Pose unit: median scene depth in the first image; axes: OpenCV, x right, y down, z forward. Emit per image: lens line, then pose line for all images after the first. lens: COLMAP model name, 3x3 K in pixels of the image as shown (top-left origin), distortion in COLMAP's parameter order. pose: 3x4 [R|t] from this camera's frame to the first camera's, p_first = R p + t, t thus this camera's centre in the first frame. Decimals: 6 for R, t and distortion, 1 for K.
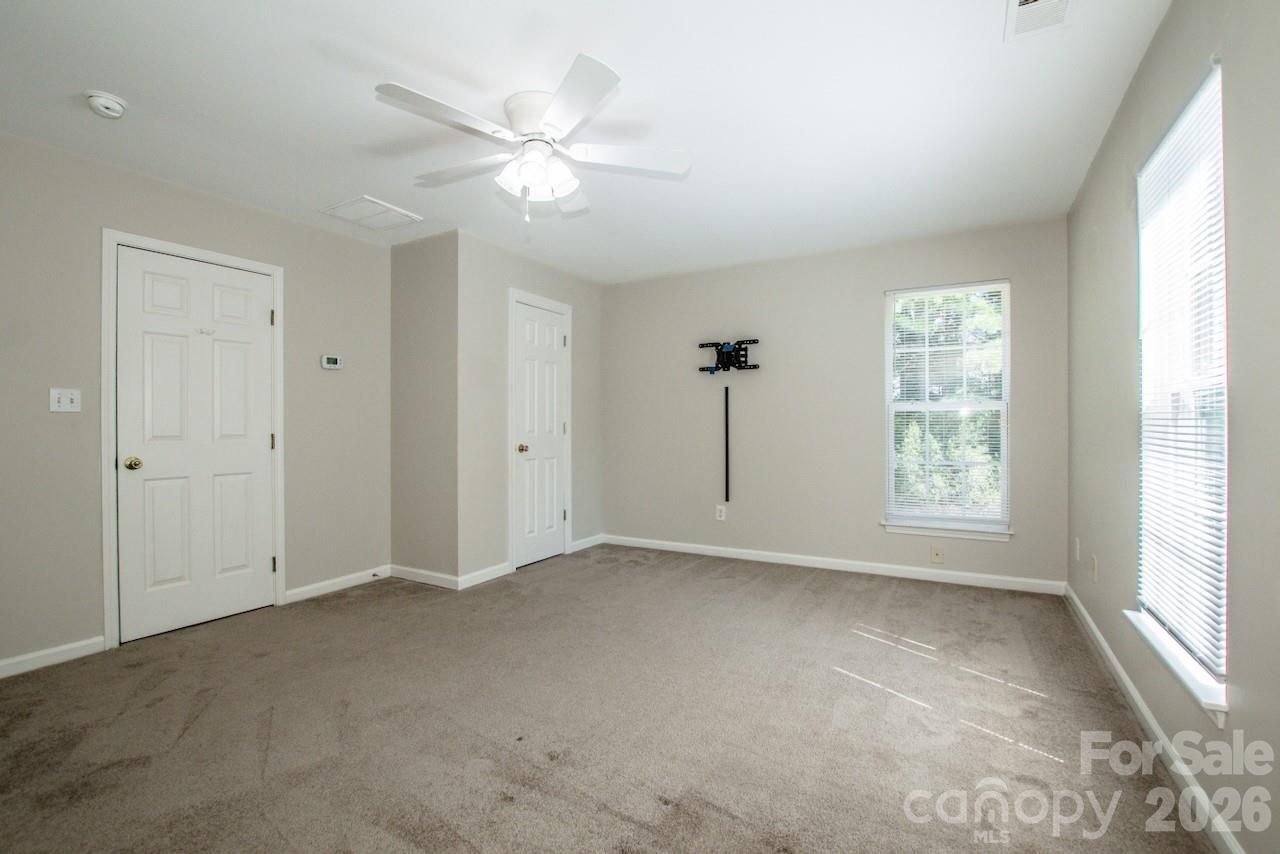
lens RADIAL K [[568.7, 0, 640.0], [0, 568.7, 427.0], [0, 0, 1]] dist [-0.030502, 0.000464]
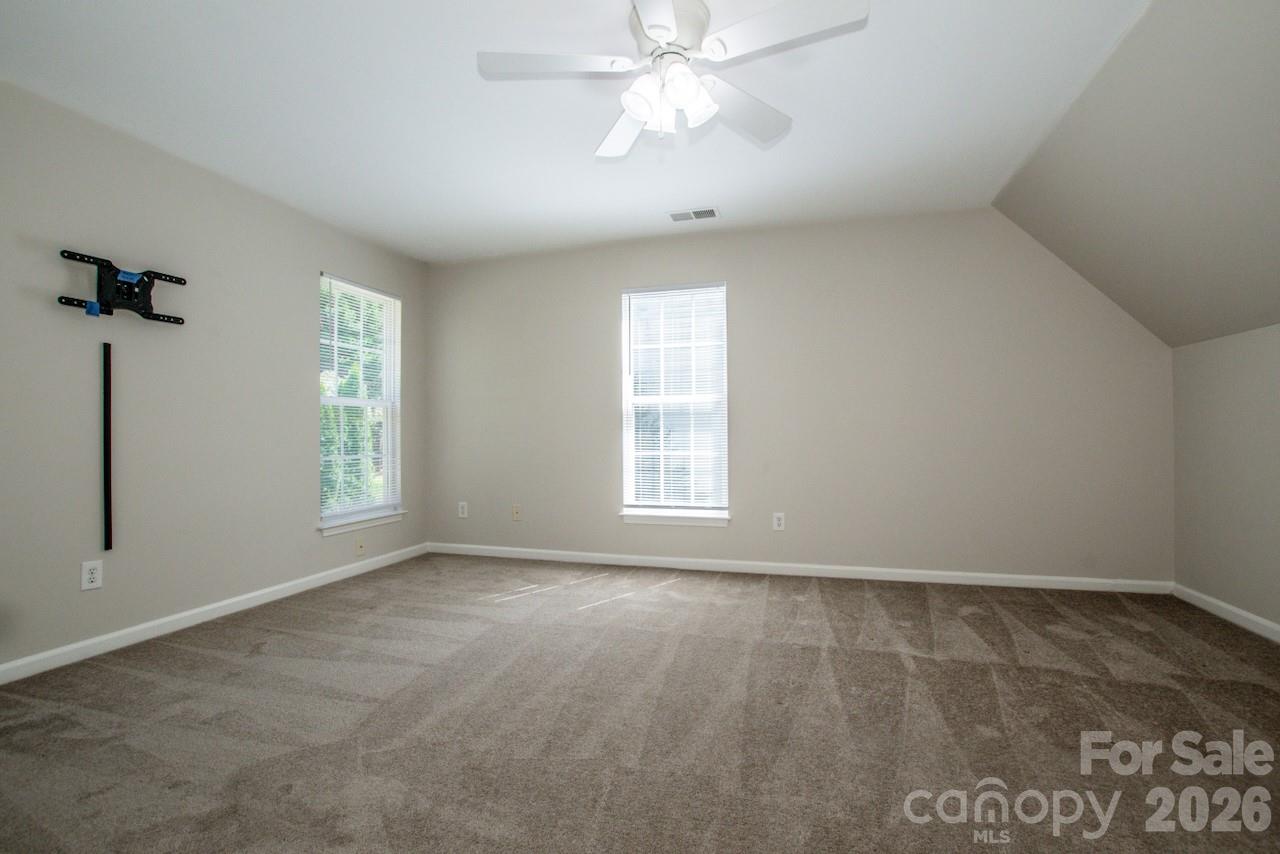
lens RADIAL K [[568.7, 0, 640.0], [0, 568.7, 427.0], [0, 0, 1]] dist [-0.030502, 0.000464]
pose [[-0.224447, 0.016734, 0.974343, -0.581510], [0.011365, 0.999829, -0.014554, 0.030034], [-0.974420, 0.007807, -0.224599, 0.732904]]
